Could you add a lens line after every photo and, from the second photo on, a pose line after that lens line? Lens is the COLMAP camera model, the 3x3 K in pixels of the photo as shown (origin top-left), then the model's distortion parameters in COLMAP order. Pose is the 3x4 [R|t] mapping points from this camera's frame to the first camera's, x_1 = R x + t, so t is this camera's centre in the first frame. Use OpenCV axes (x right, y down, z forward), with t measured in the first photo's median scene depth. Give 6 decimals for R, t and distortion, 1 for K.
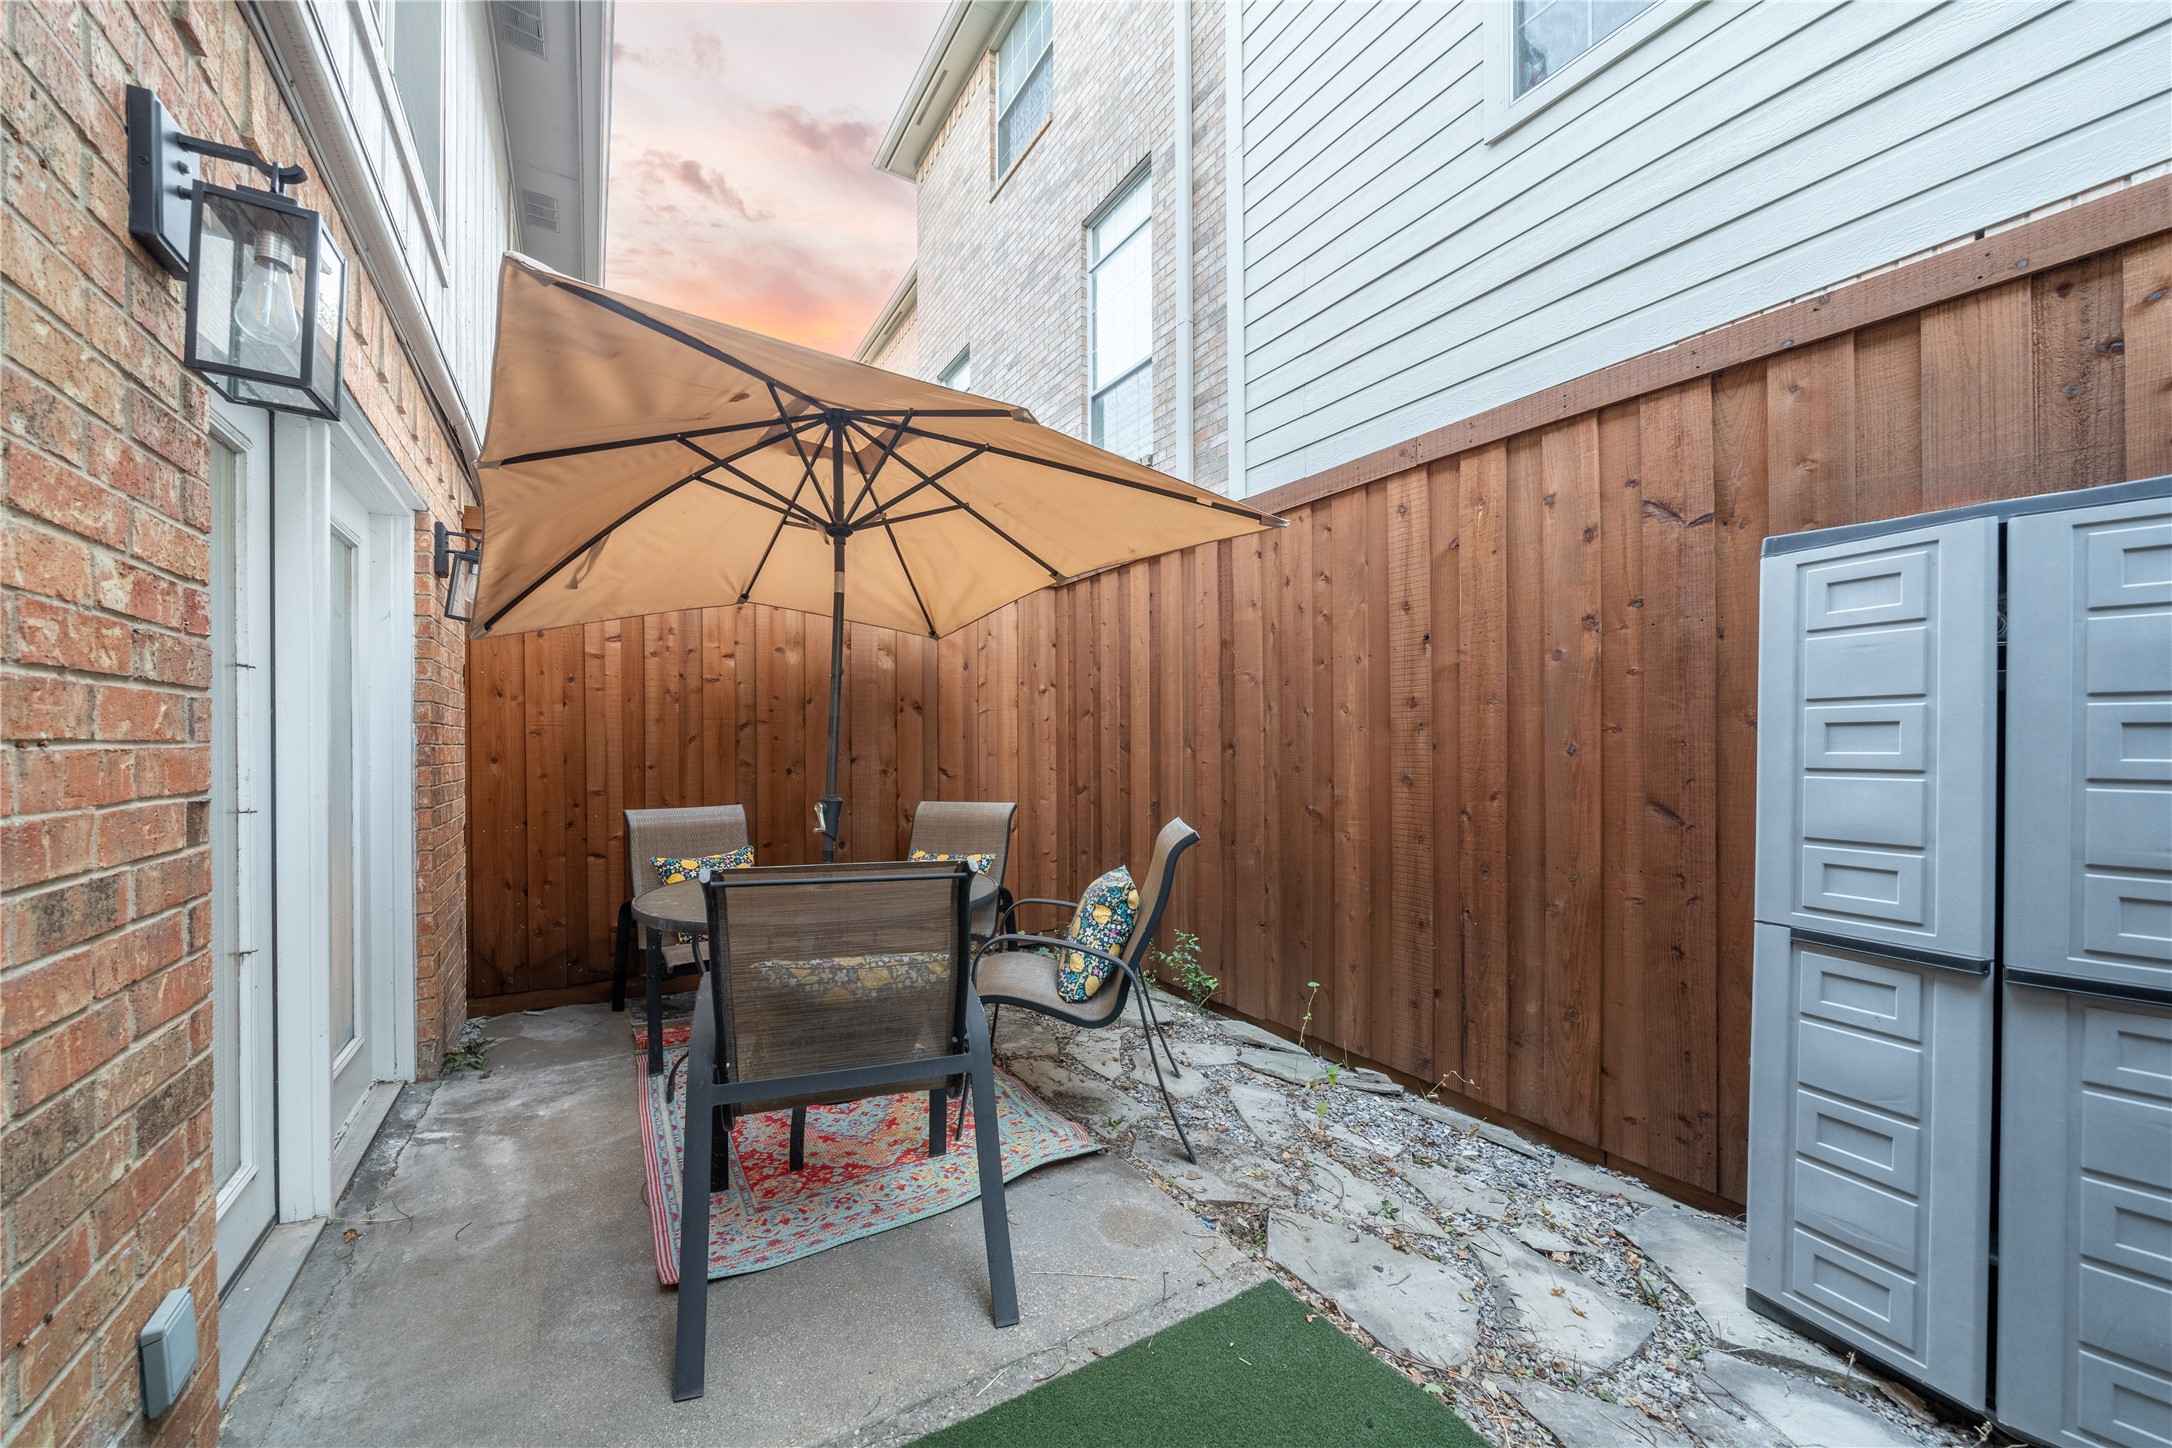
lens RADIAL K [[742.7, 0, 1088.7], [0, 742.7, 742.3], [0, 0, 1]] dist [-0.001074, 0.000017]
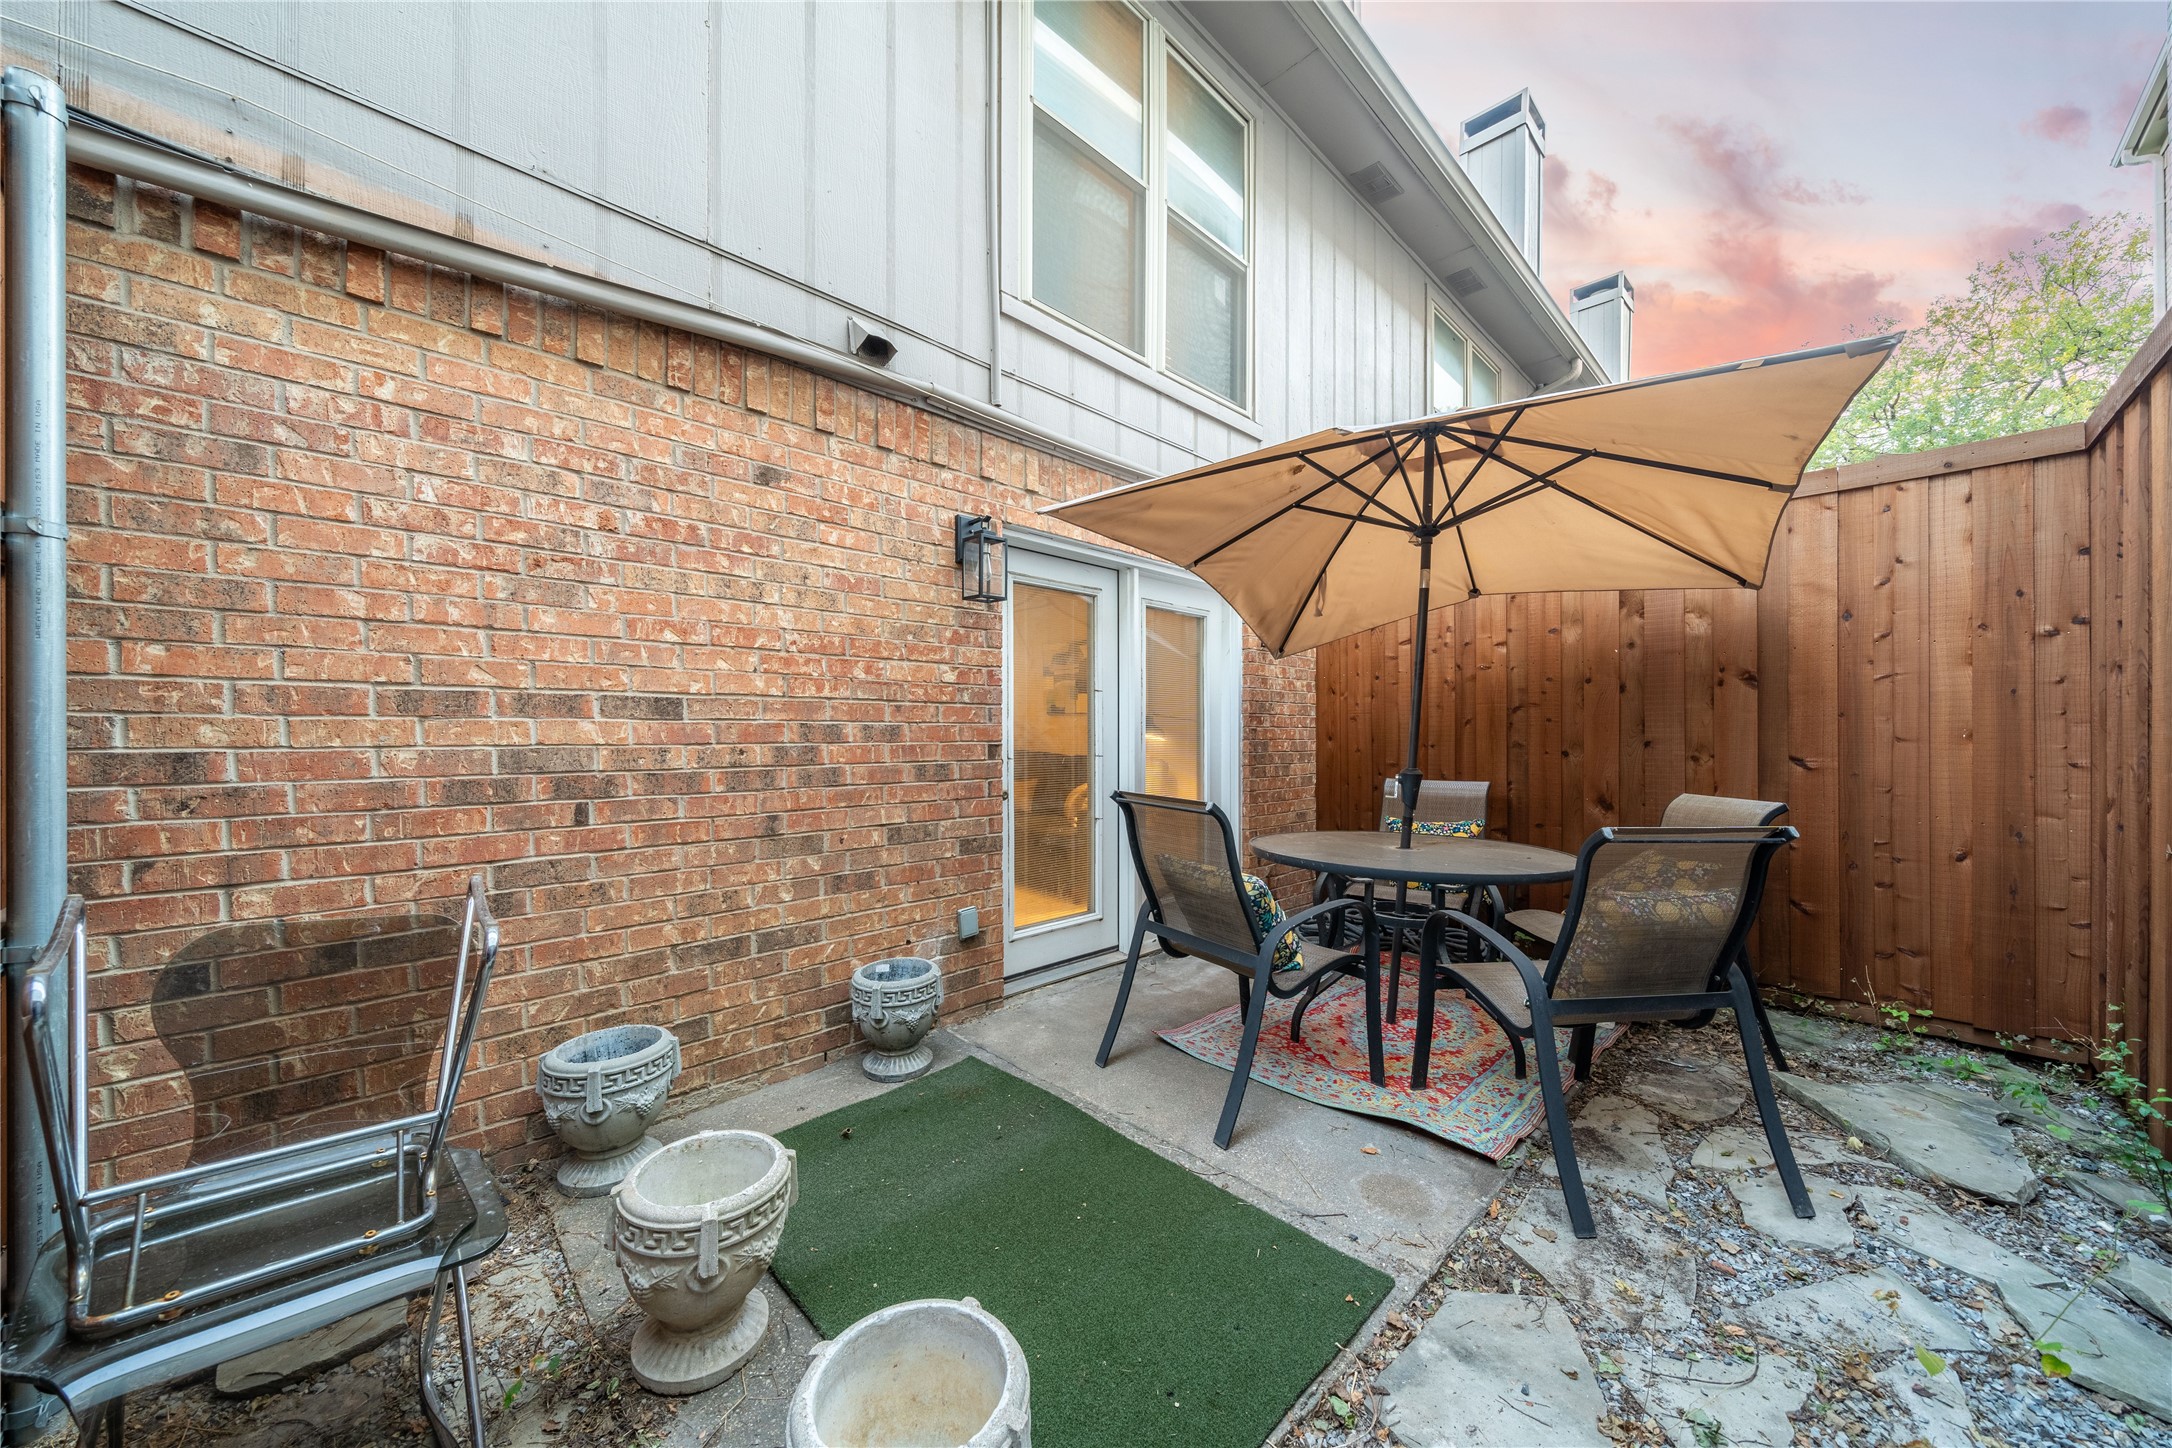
lens RADIAL K [[742.7, 0, 1091.2], [0, 742.7, 732.5], [0, 0, 1]] dist [-0.001074, 0.000017]
pose [[0.280724, 0.000123, -0.959788, 0.410354], [0.004387, 0.999989, 0.001411, 0.008263], [0.959778, -0.004607, 0.280721, 0.142758]]
